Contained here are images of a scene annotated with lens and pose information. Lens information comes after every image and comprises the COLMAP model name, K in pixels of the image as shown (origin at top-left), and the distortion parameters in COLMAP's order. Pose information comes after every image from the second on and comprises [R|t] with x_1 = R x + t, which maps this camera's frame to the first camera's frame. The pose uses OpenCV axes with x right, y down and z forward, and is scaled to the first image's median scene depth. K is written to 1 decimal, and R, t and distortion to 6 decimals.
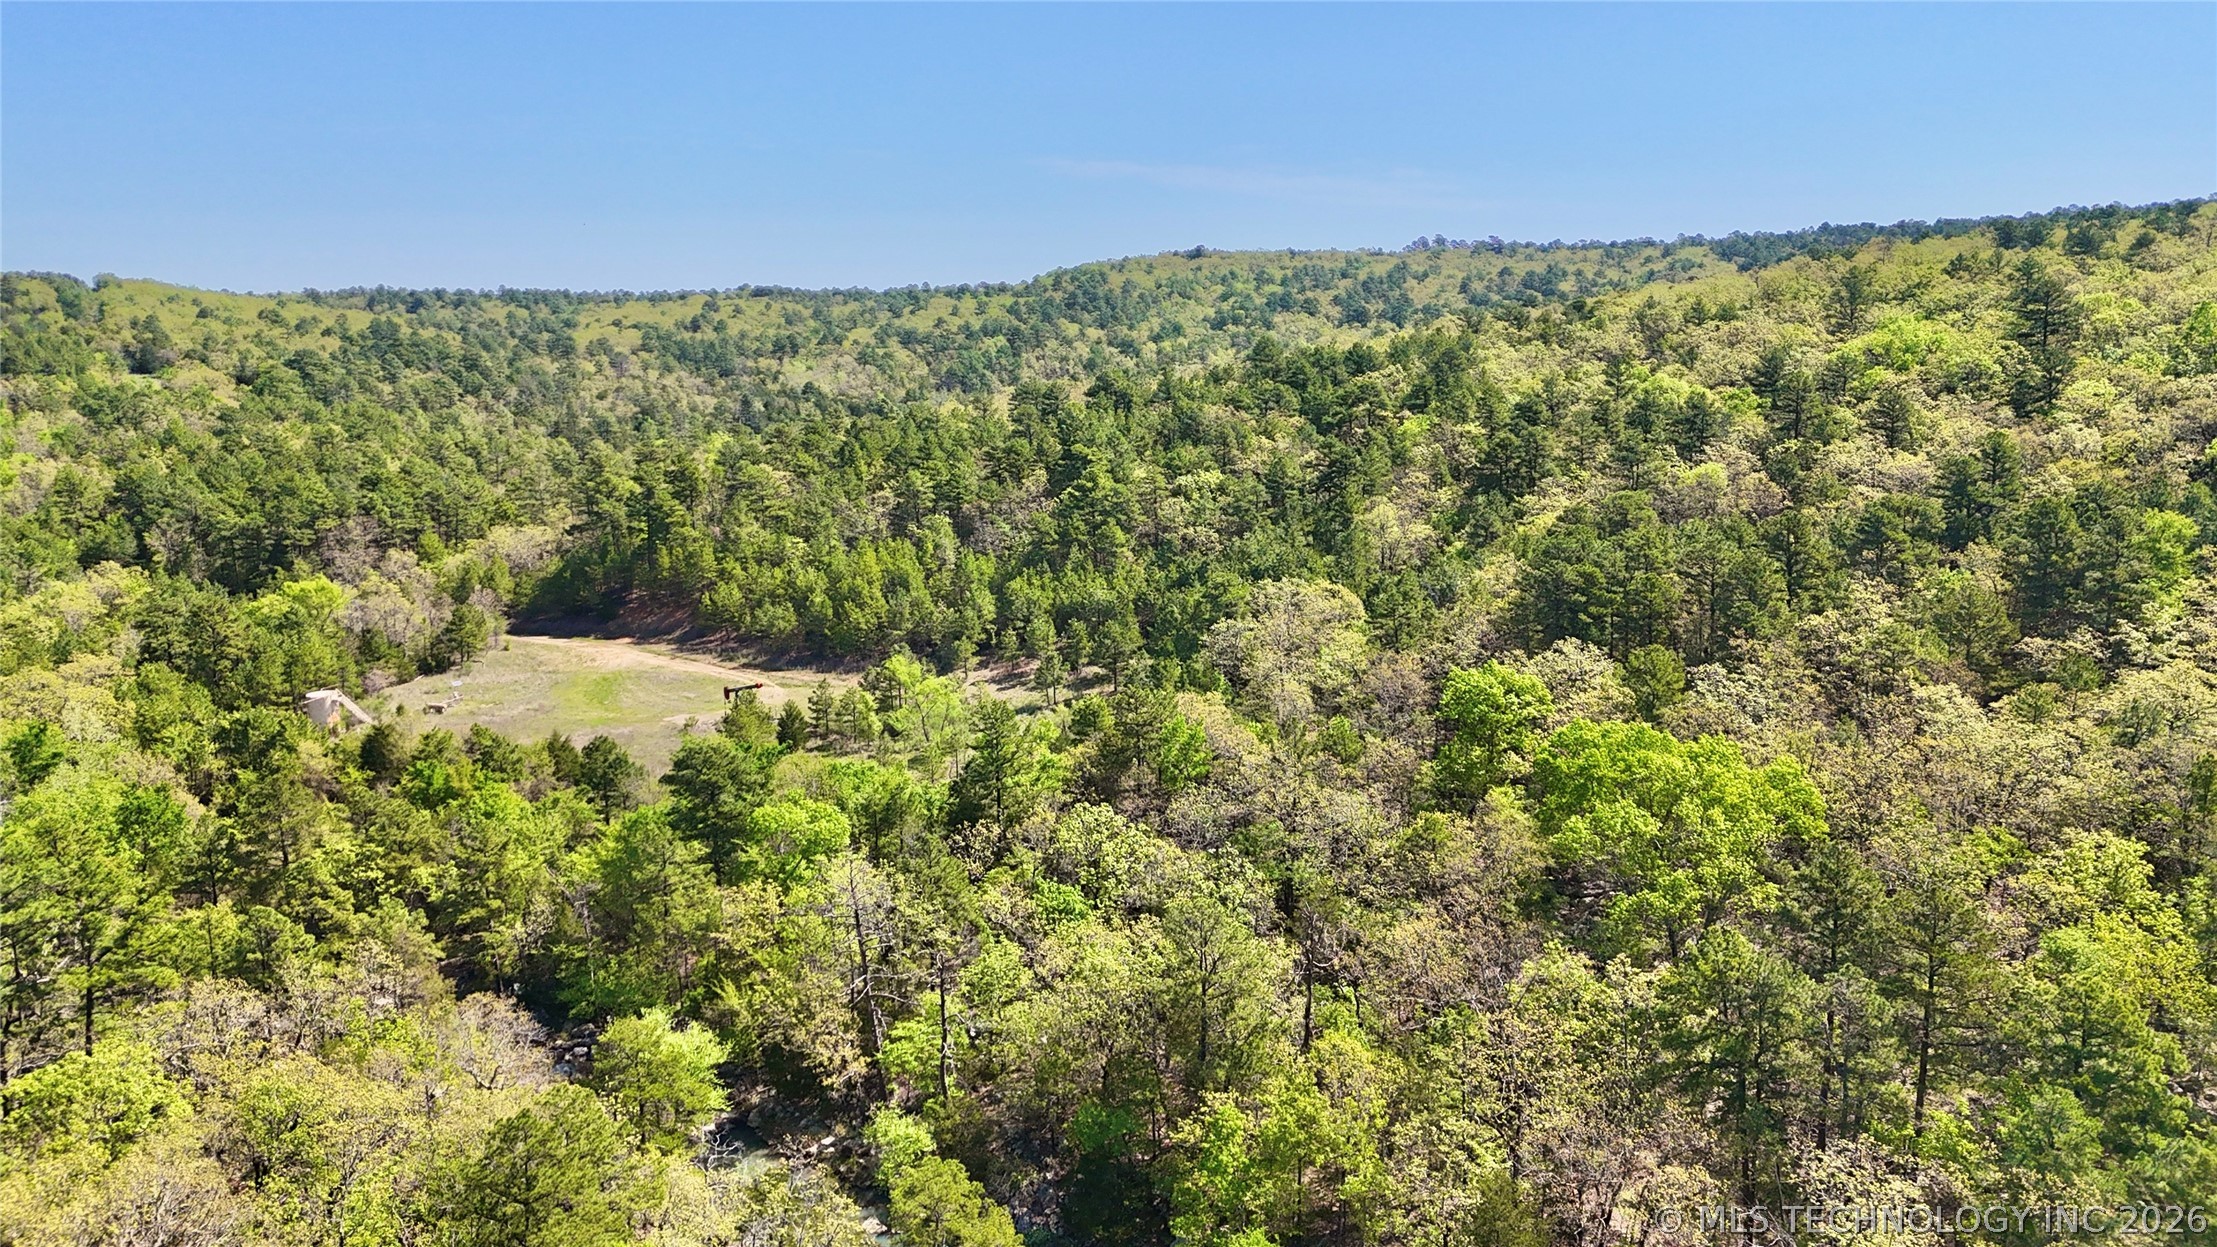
lens RADIAL K [[1632.4, 0, 1127.7], [0, 1632.4, 617.7], [0, 0, 1]] dist [0.095532, -0.104226]
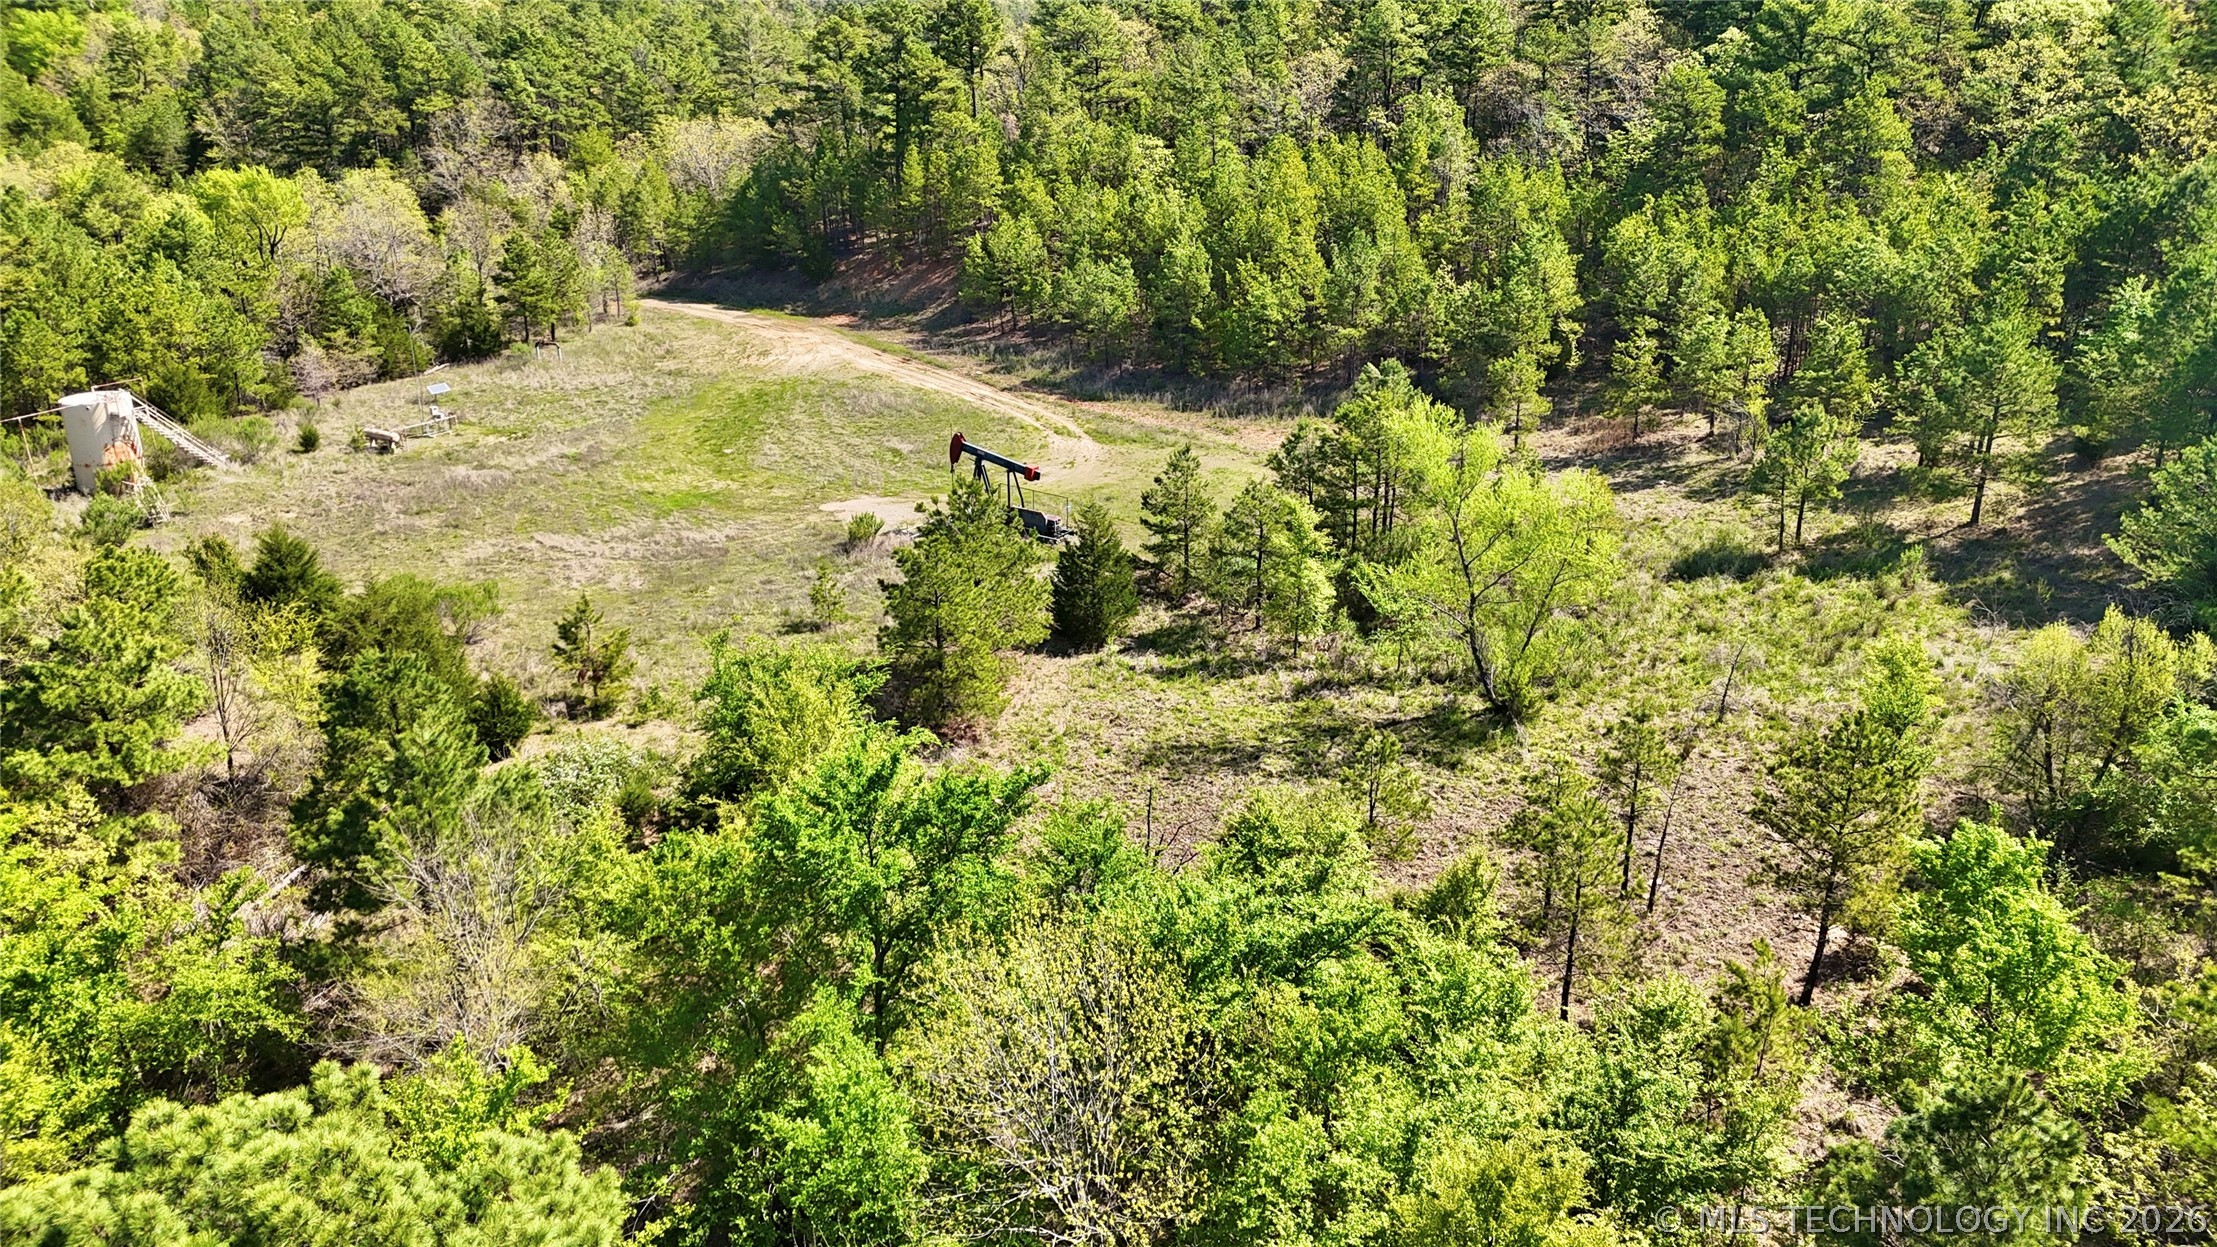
lens RADIAL K [[1611.8, 0, 1151.6], [0, 1611.8, 626.1], [0, 0, 1]] dist [0.110031, -0.119059]
pose [[0.976705, 0.086761, -0.196266, -0.094201], [-0.048928, 0.980568, 0.189981, 0.006314], [0.208935, -0.175953, 0.961970, 0.513653]]
